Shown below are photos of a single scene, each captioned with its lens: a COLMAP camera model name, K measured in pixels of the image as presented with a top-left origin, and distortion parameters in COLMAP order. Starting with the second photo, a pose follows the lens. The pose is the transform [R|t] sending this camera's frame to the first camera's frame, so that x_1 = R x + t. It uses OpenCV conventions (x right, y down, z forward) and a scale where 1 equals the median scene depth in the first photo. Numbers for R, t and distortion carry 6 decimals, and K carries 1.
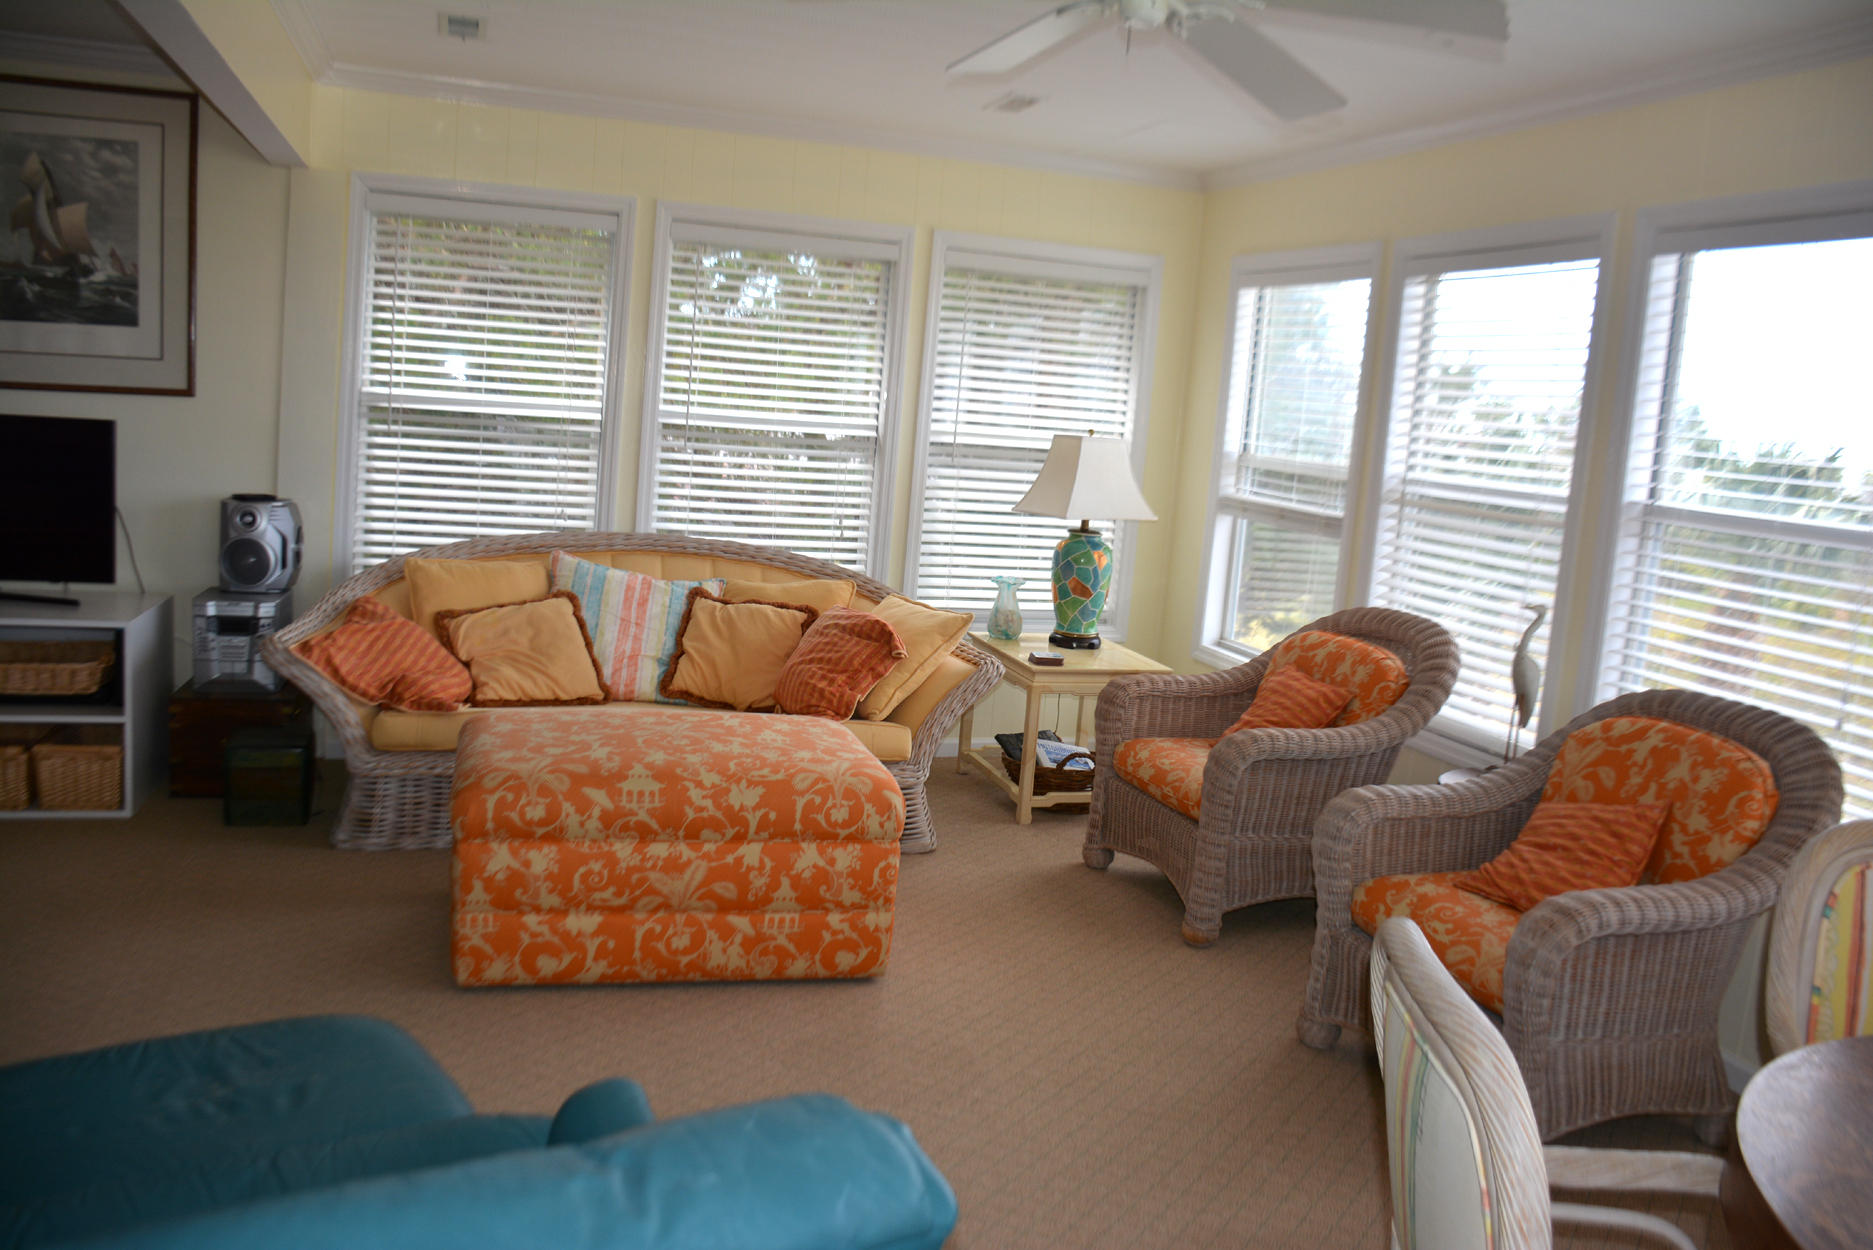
lens RADIAL K [[1459.8, 0, 952.4], [0, 1459.8, 601.9], [0, 0, 1]] dist [-0.149733, 0.103210]
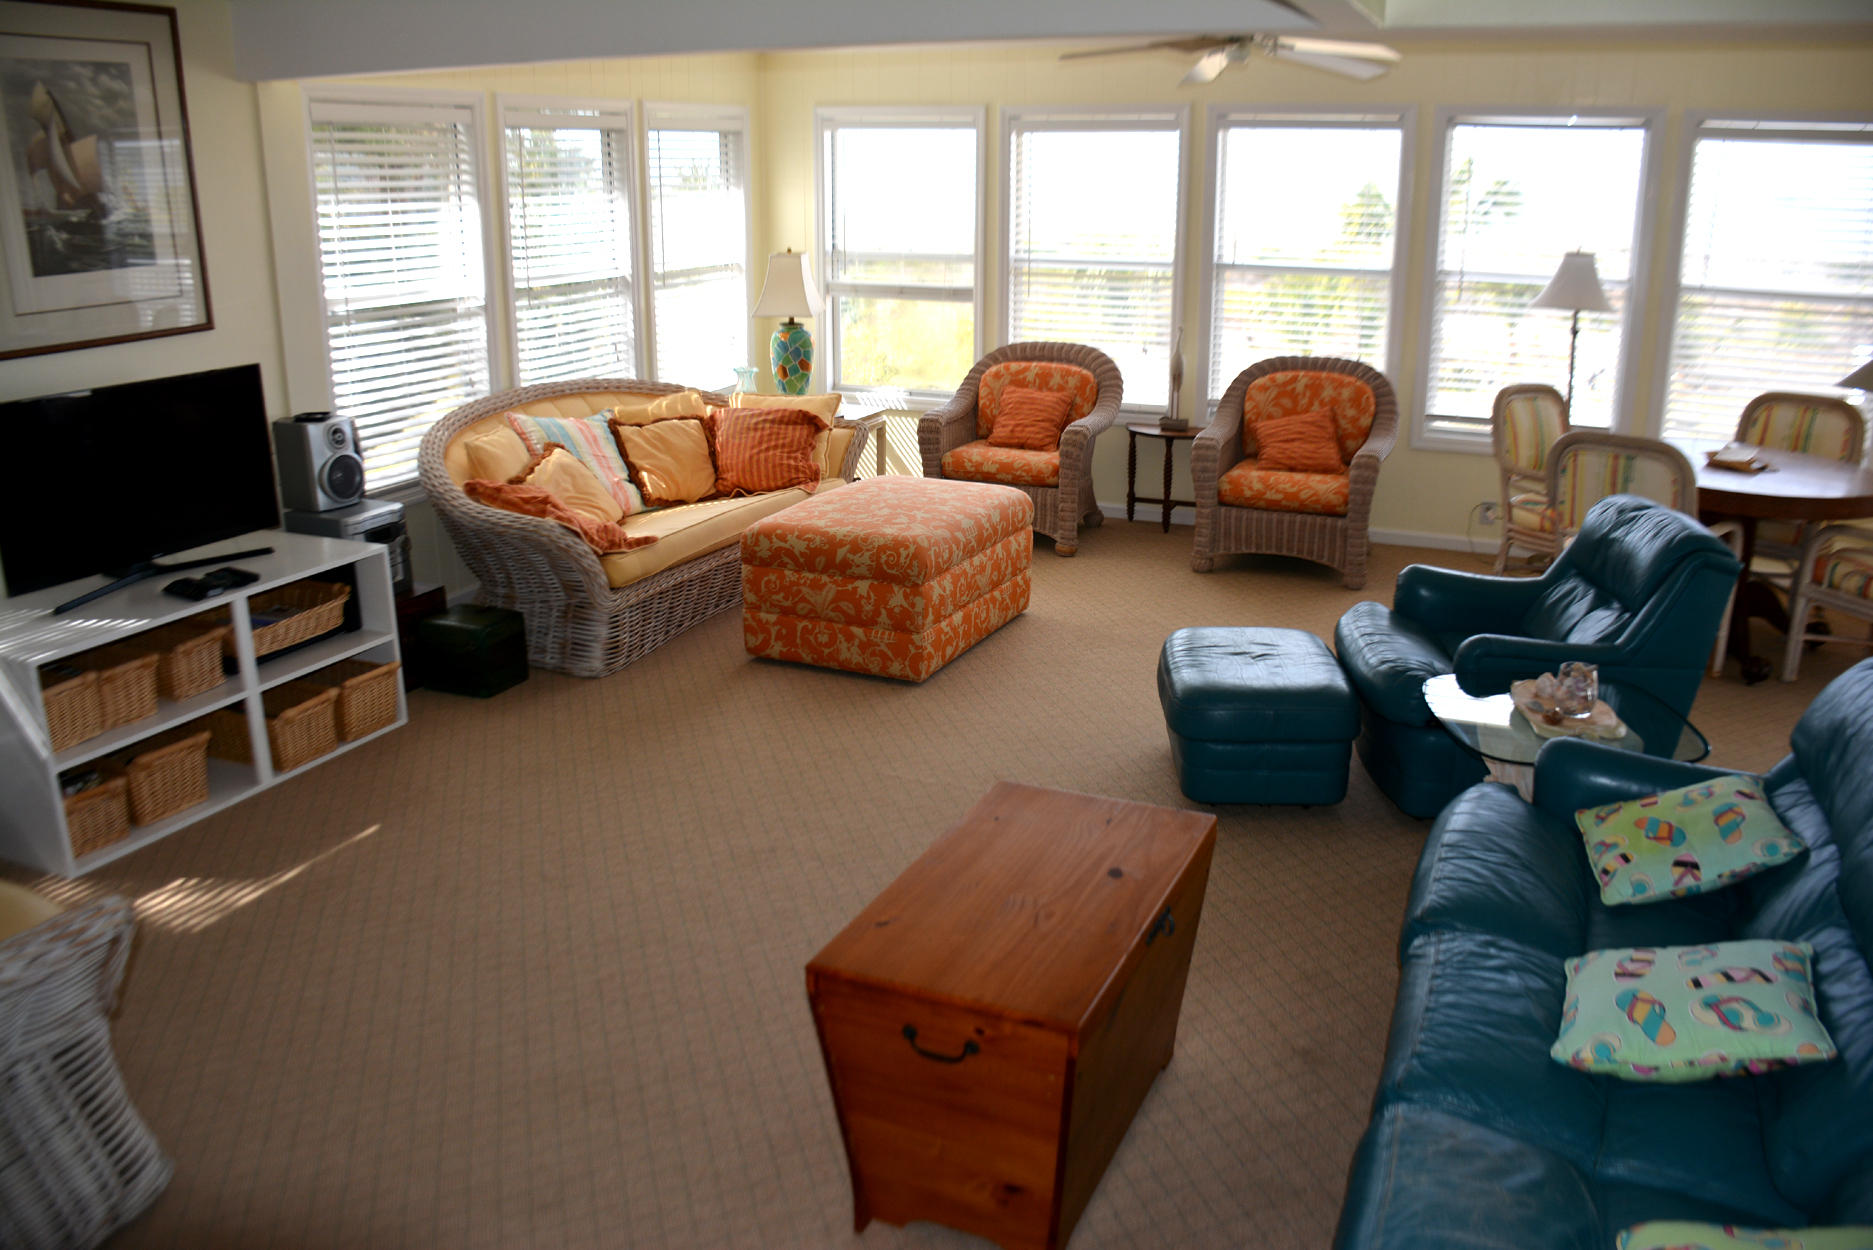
lens RADIAL K [[1459.8, 0, 952.4], [0, 1459.8, 601.9], [0, 0, 1]] dist [-0.149733, 0.103210]
pose [[0.657801, -0.286695, 0.696494, -1.073002], [0.150353, 0.956094, 0.251553, -0.153262], [-0.738033, -0.060752, 0.672025, -0.048340]]
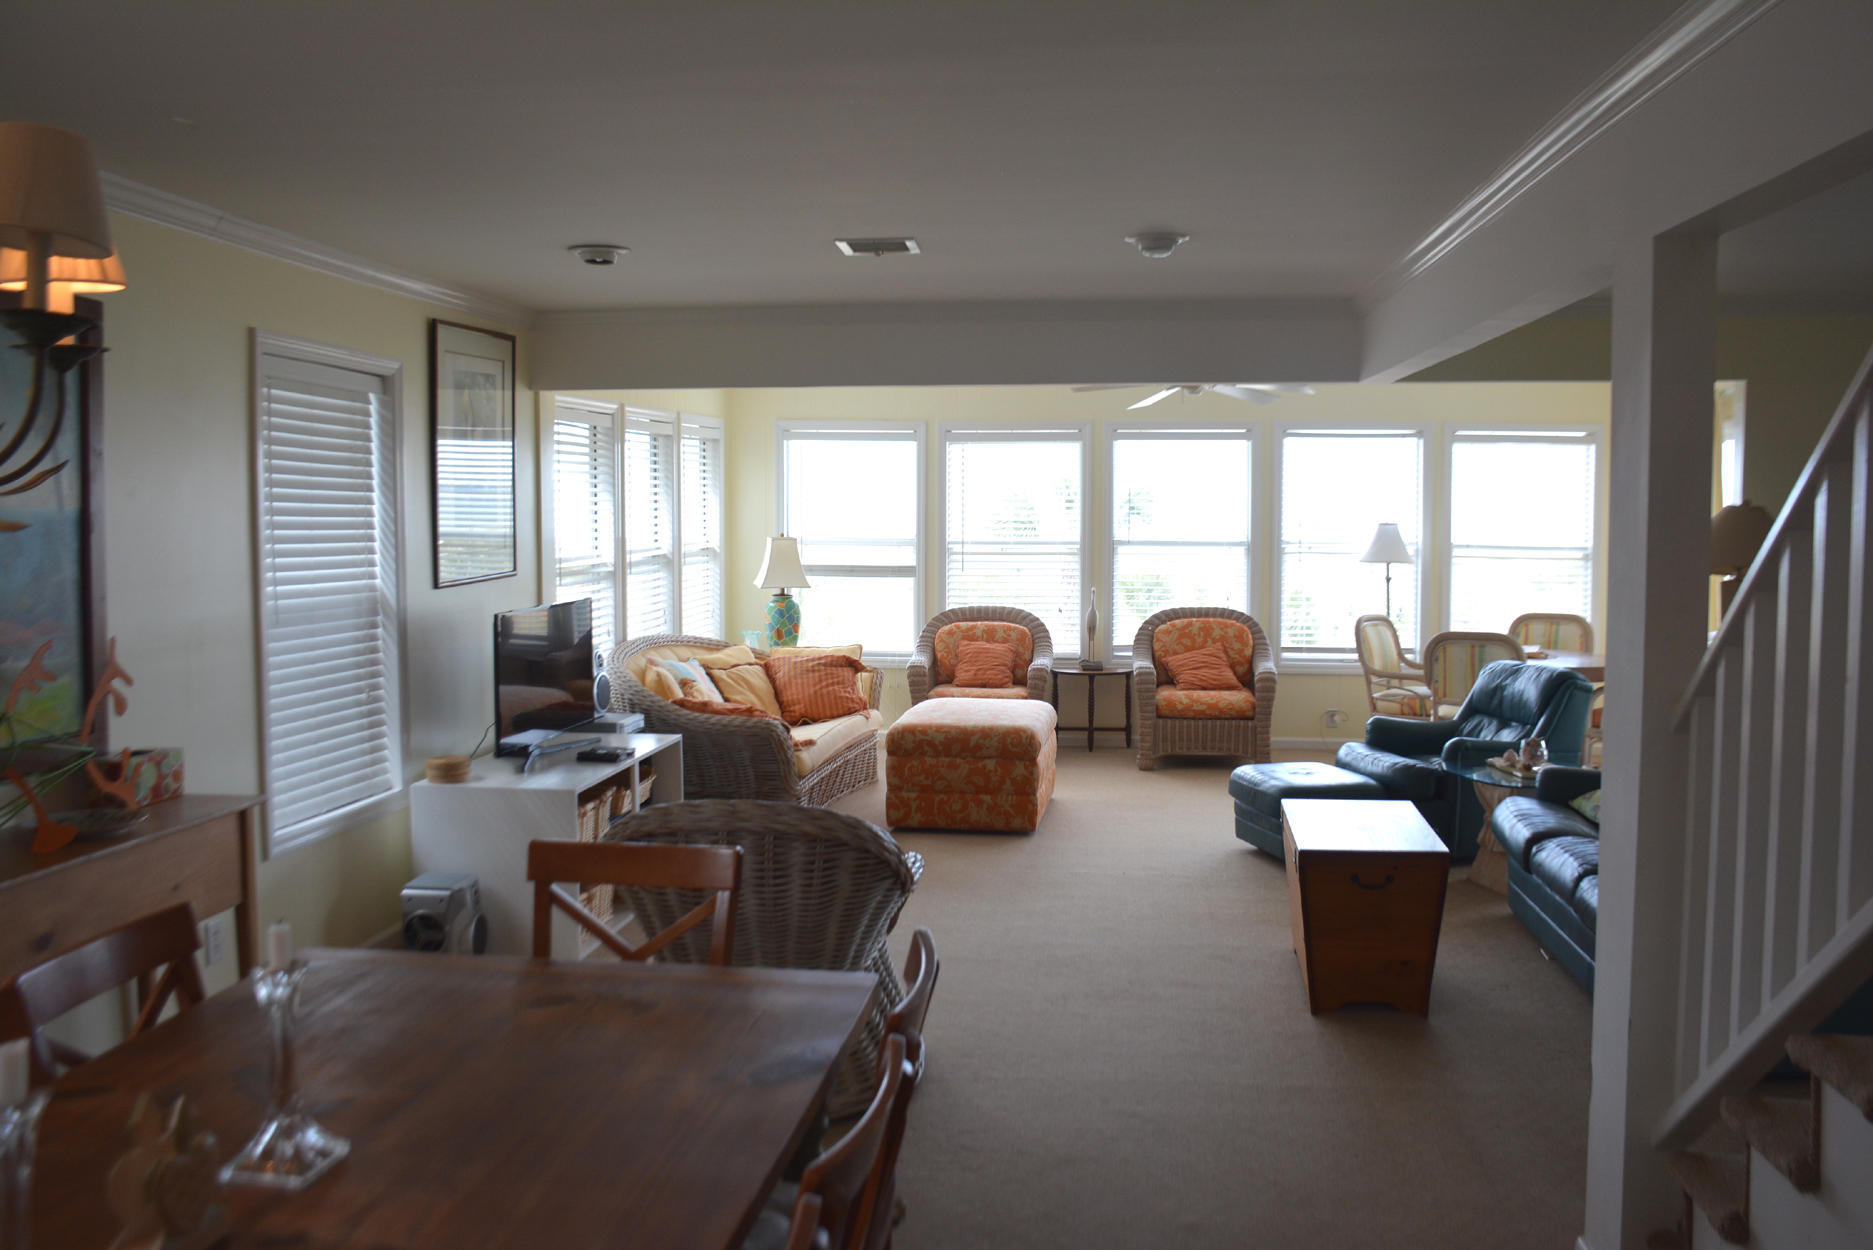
lens RADIAL K [[1624.1, 0, 936.5], [0, 1624.1, 625.0], [0, 0, 1]] dist [-0.103200, -0.000015]
pose [[0.419558, -0.149750, 0.895291, -1.929683], [0.153739, 0.983772, 0.092503, -0.205562], [-0.894615, 0.098831, 0.435772, 0.063312]]
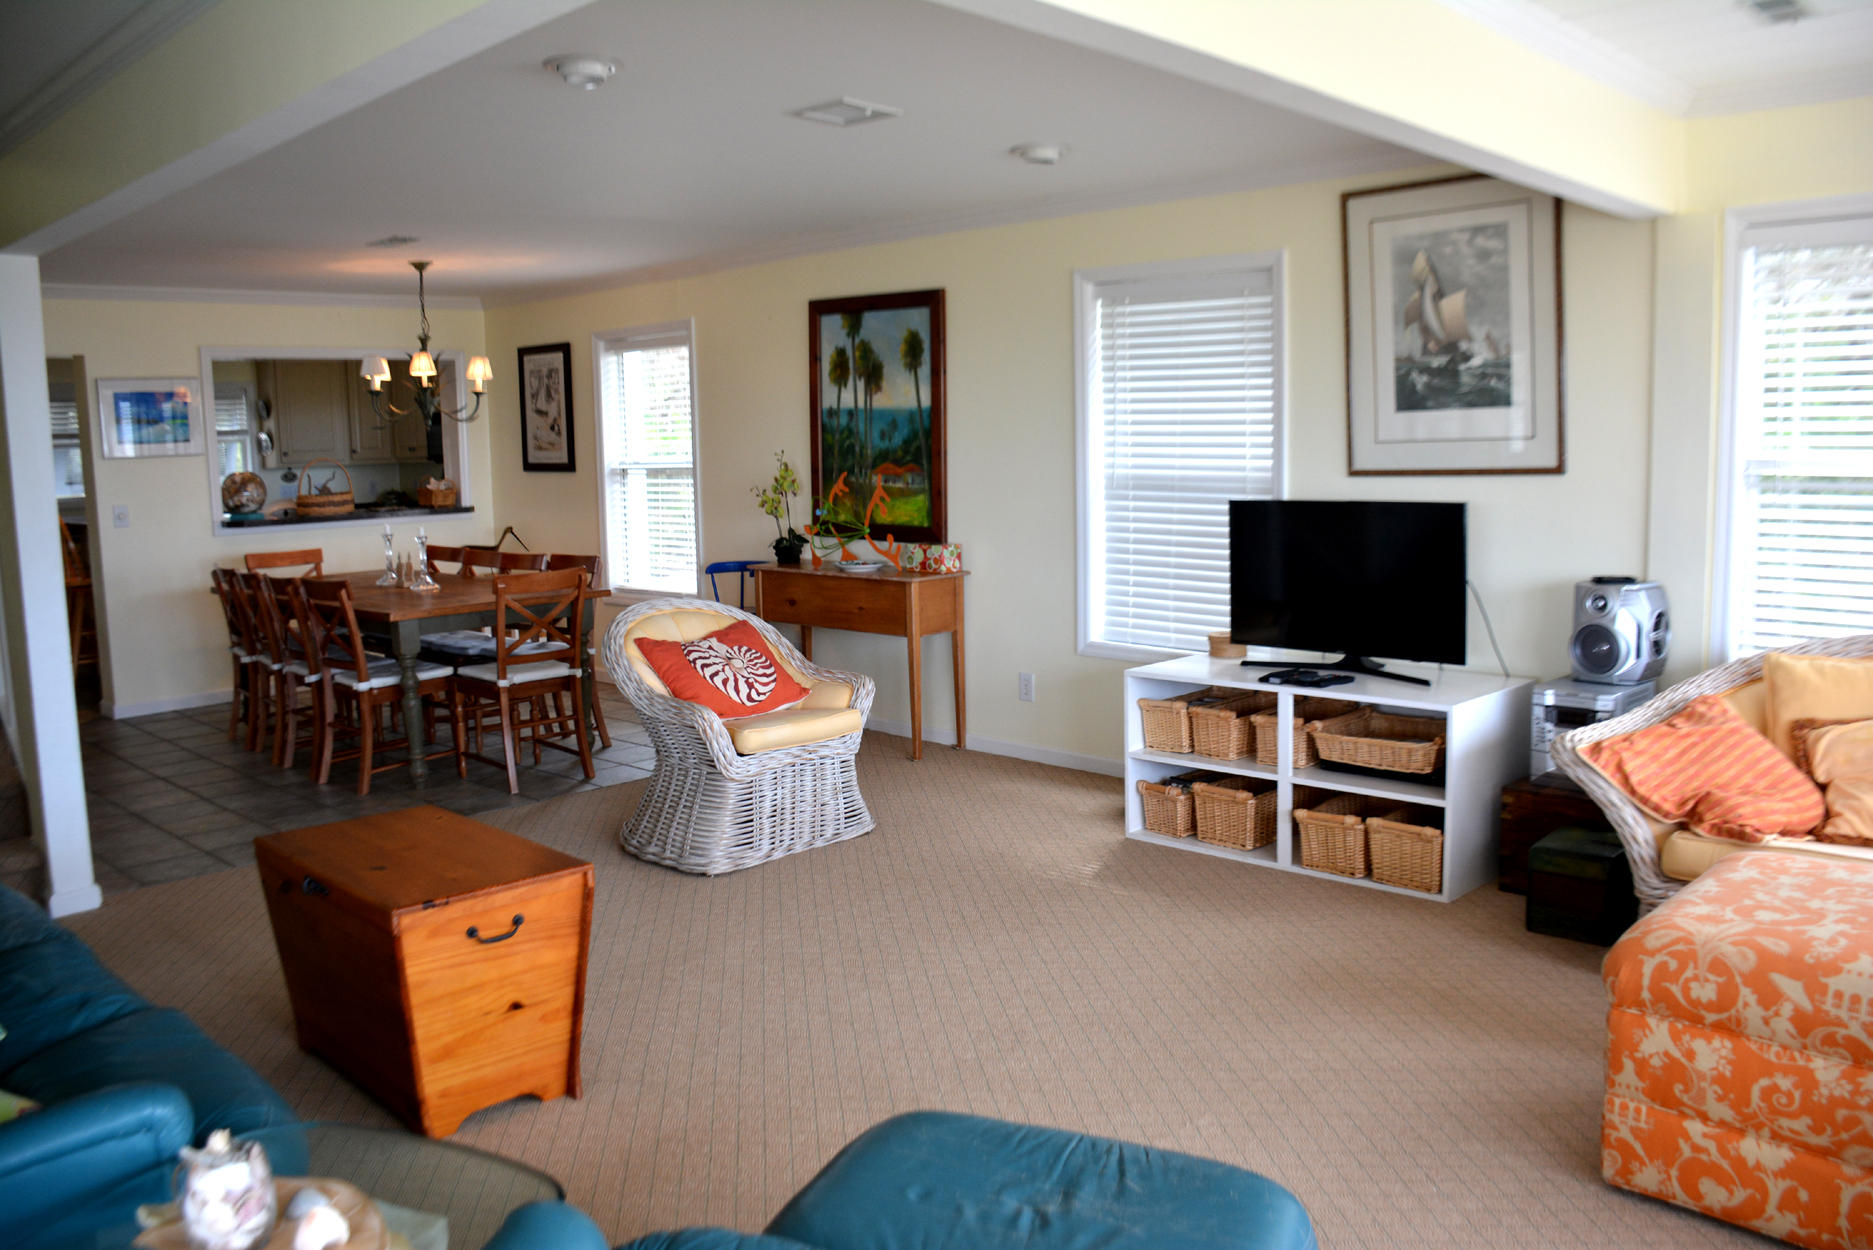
lens RADIAL K [[1459.8, 0, 952.4], [0, 1459.8, 601.9], [0, 0, 1]] dist [-0.149733, 0.103210]
pose [[0.462832, 0.009413, -0.886396, 0.145345], [-0.057437, 0.998161, -0.019391, -0.019196], [0.884583, 0.059887, 0.462521, 0.217978]]
